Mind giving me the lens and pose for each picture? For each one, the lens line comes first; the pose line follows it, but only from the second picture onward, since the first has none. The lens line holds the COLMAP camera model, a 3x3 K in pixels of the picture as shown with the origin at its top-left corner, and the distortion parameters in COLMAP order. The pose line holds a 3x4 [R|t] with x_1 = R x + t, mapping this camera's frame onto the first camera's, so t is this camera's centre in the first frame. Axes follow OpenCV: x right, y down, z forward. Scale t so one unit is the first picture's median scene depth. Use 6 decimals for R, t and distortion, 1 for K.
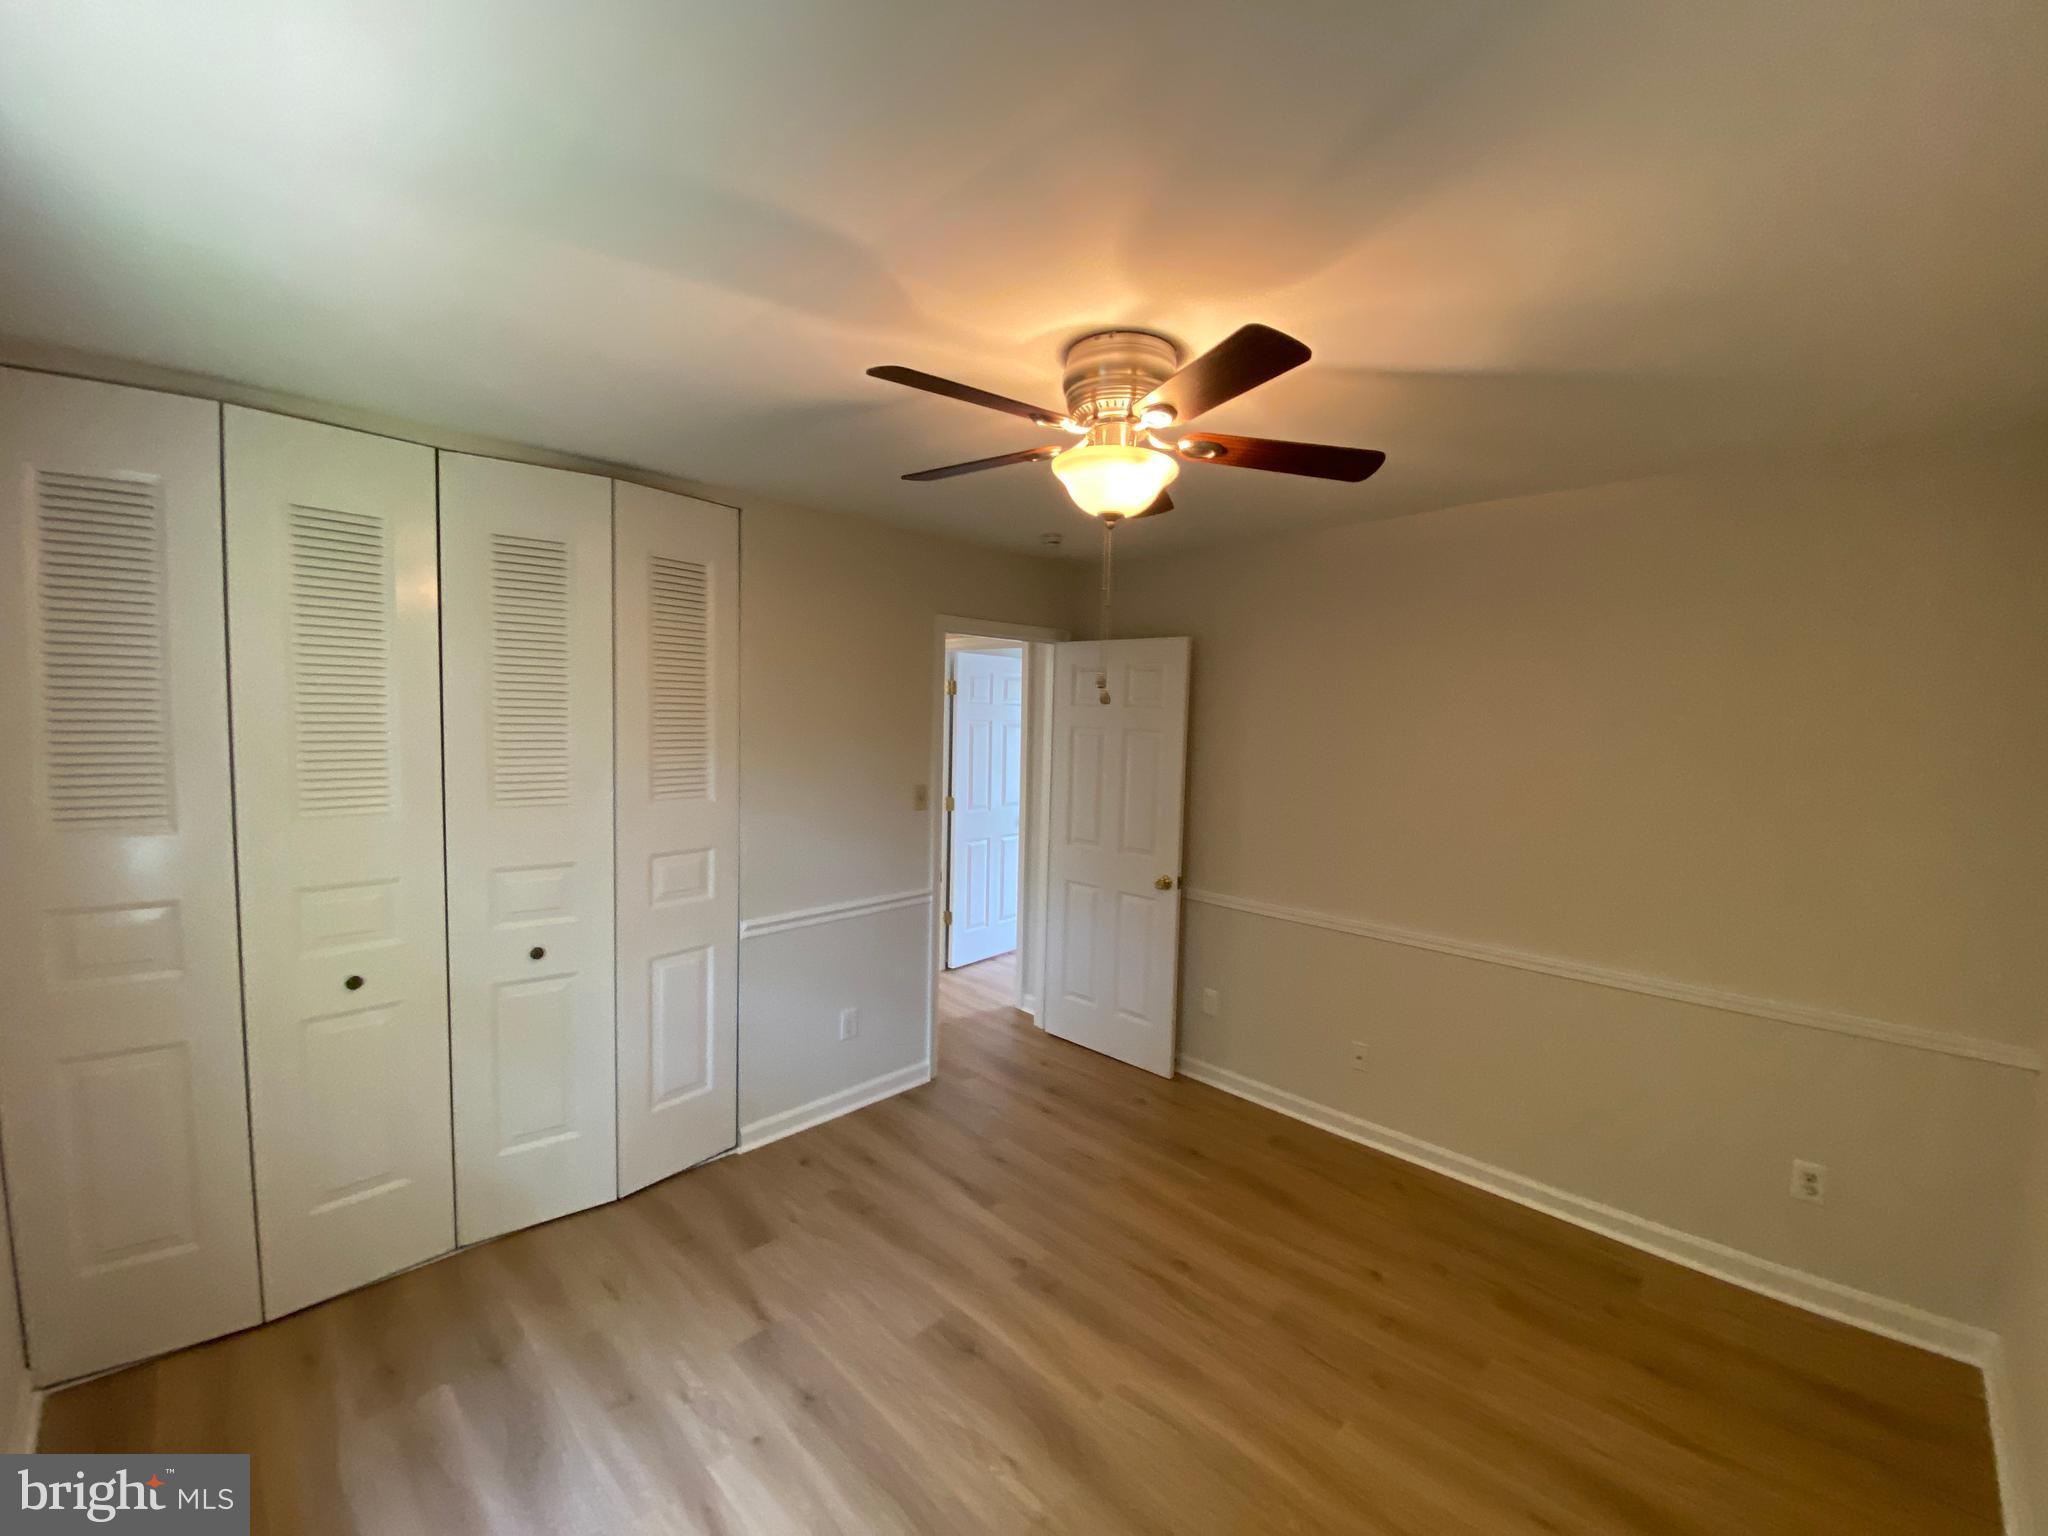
lens RADIAL K [[834.3, 0, 1025.4], [0, 834.3, 774.9], [0, 0, 1]] dist [0.024614, -0.022777]
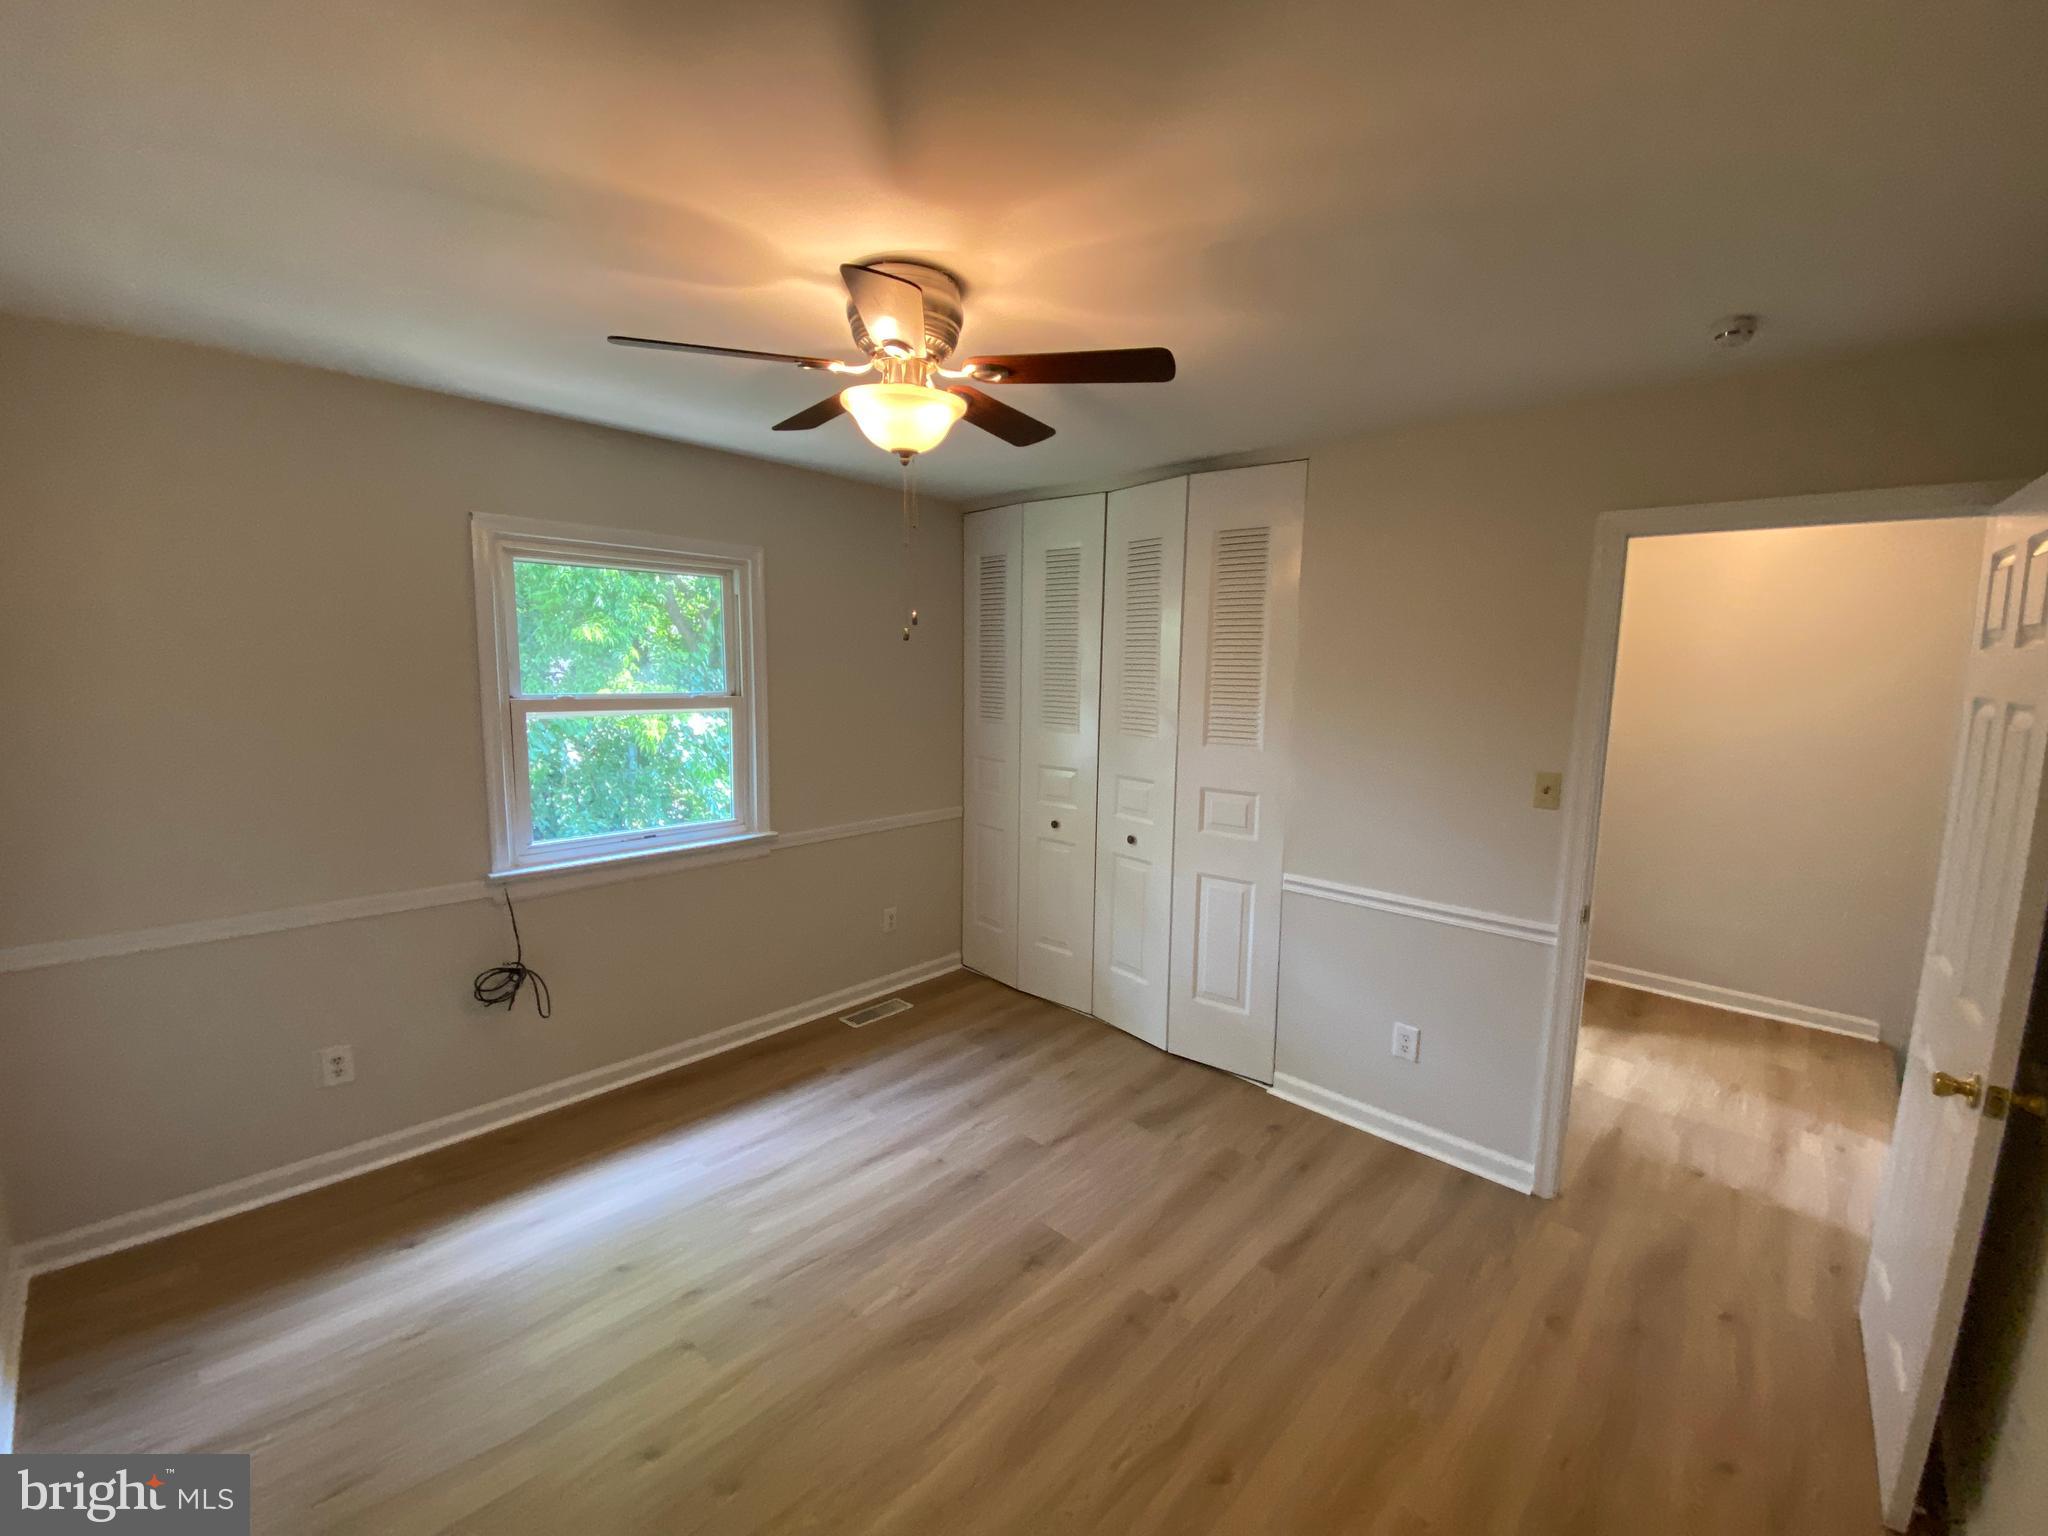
lens RADIAL K [[834.3, 0, 1025.4], [0, 834.3, 774.9], [0, 0, 1]] dist [0.024614, -0.022777]
pose [[0.031909, 0.117076, -0.992610, 0.800918], [-0.091406, 0.989296, 0.113746, -0.036938], [0.995302, 0.087101, 0.042269, 0.782640]]
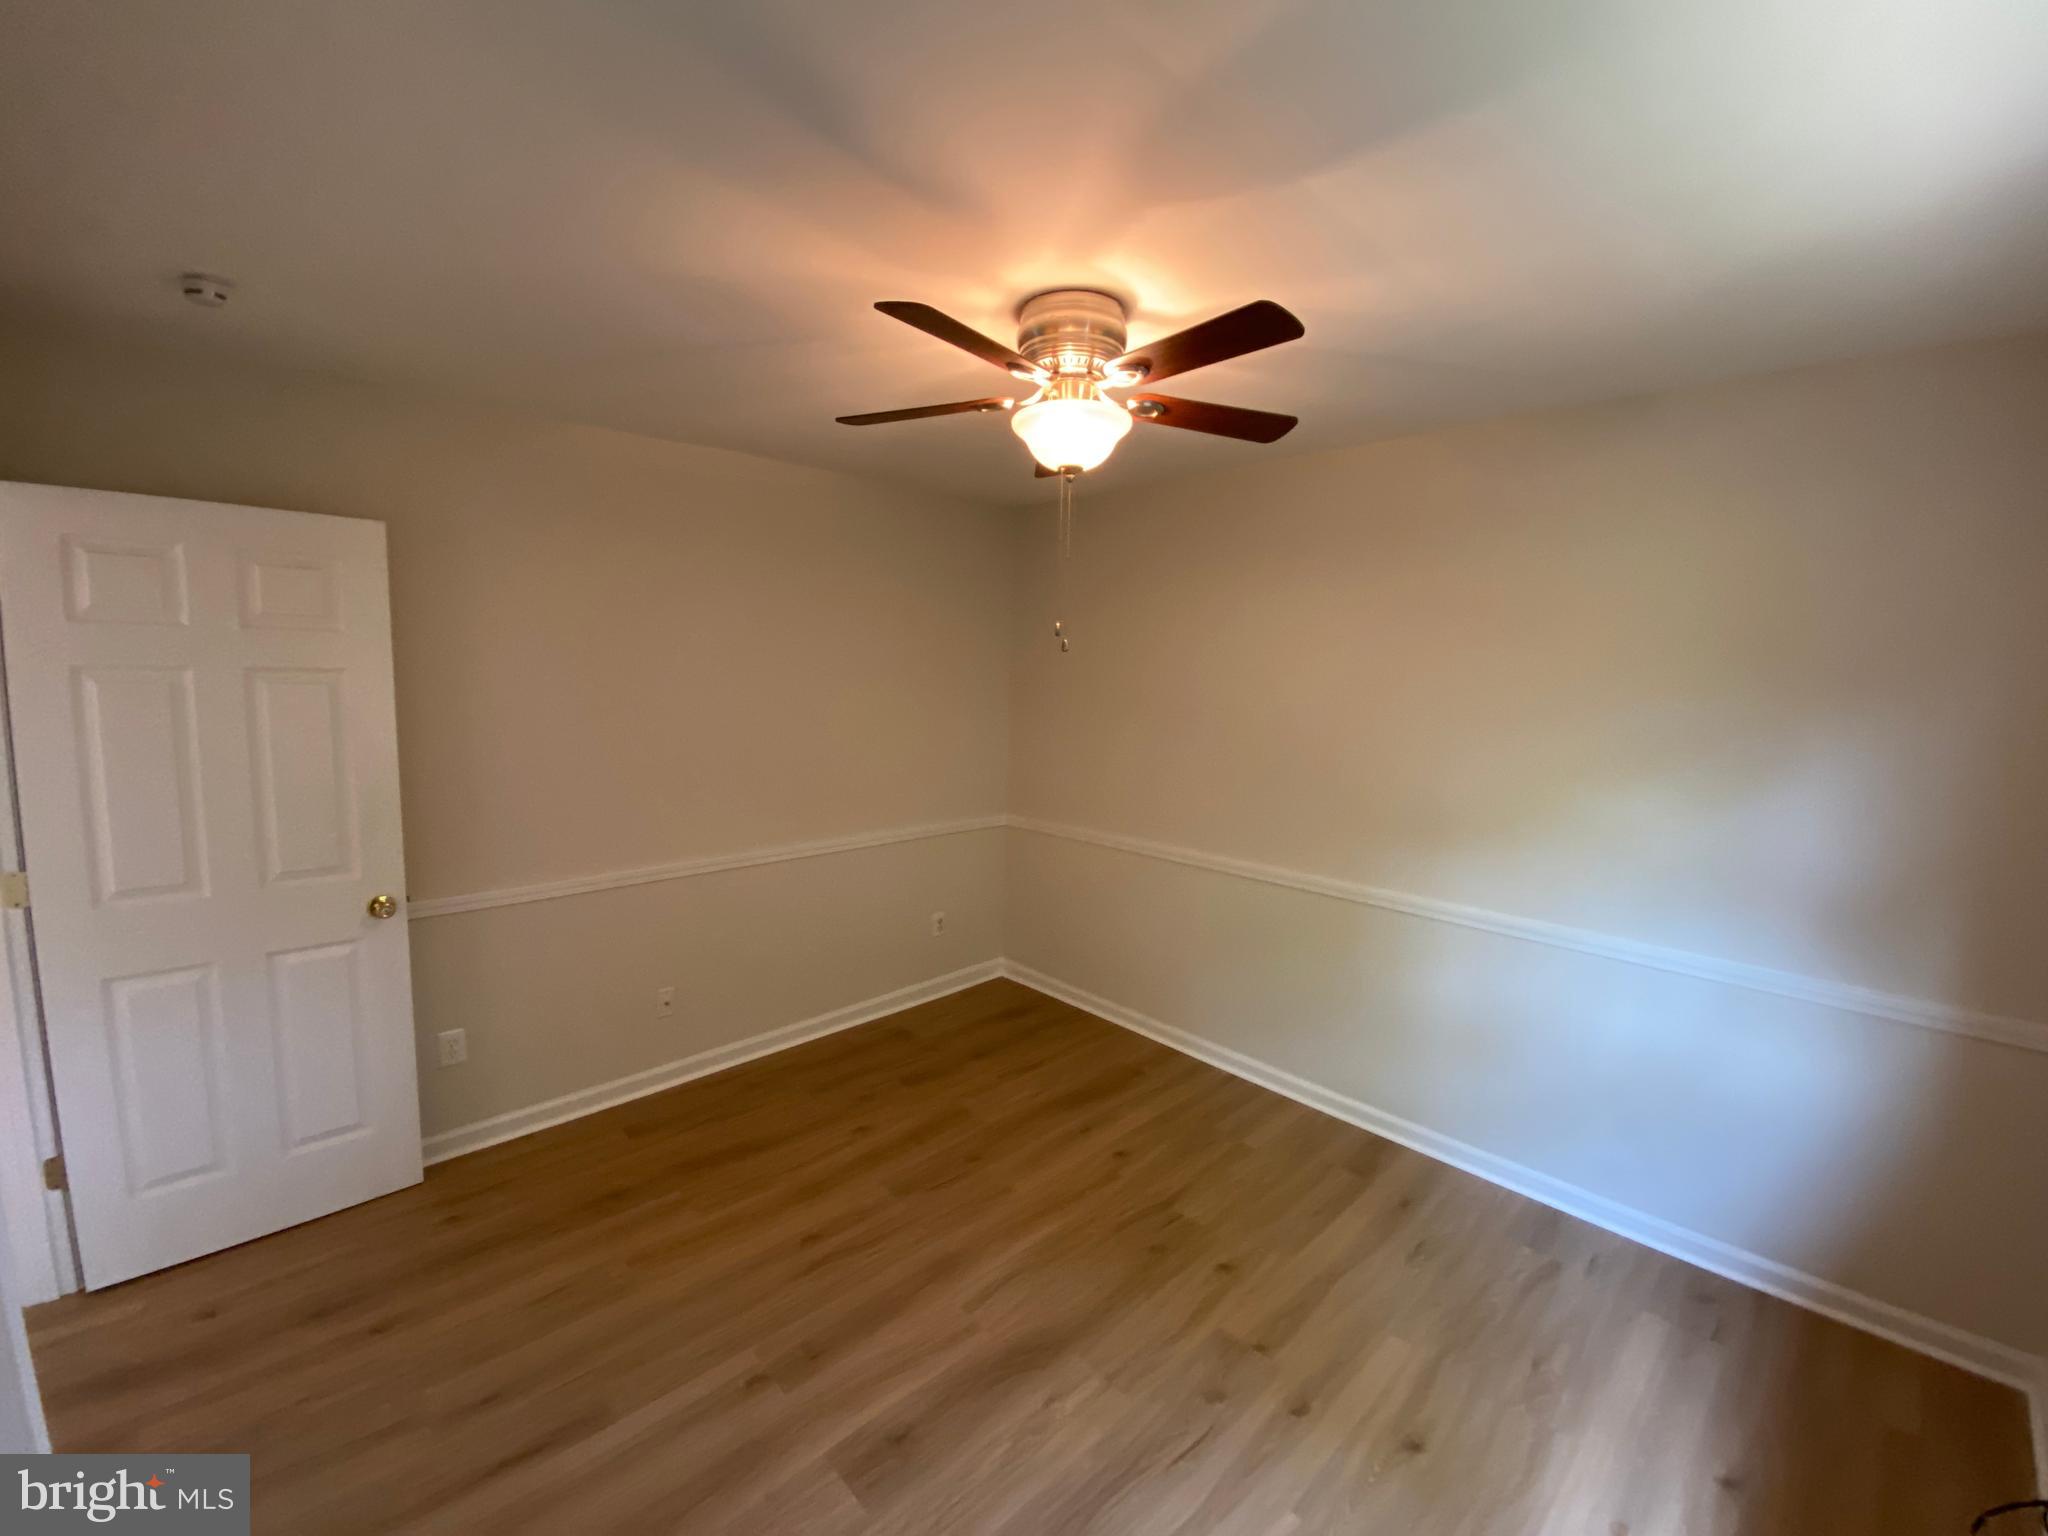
lens RADIAL K [[834.3, 0, 1025.4], [0, 834.3, 774.9], [0, 0, 1]] dist [0.024614, -0.022777]
pose [[0.021710, -0.152086, 0.988129, -0.679898], [0.053219, 0.987136, 0.150764, -0.064627], [-0.998347, 0.049314, 0.029525, 0.719975]]
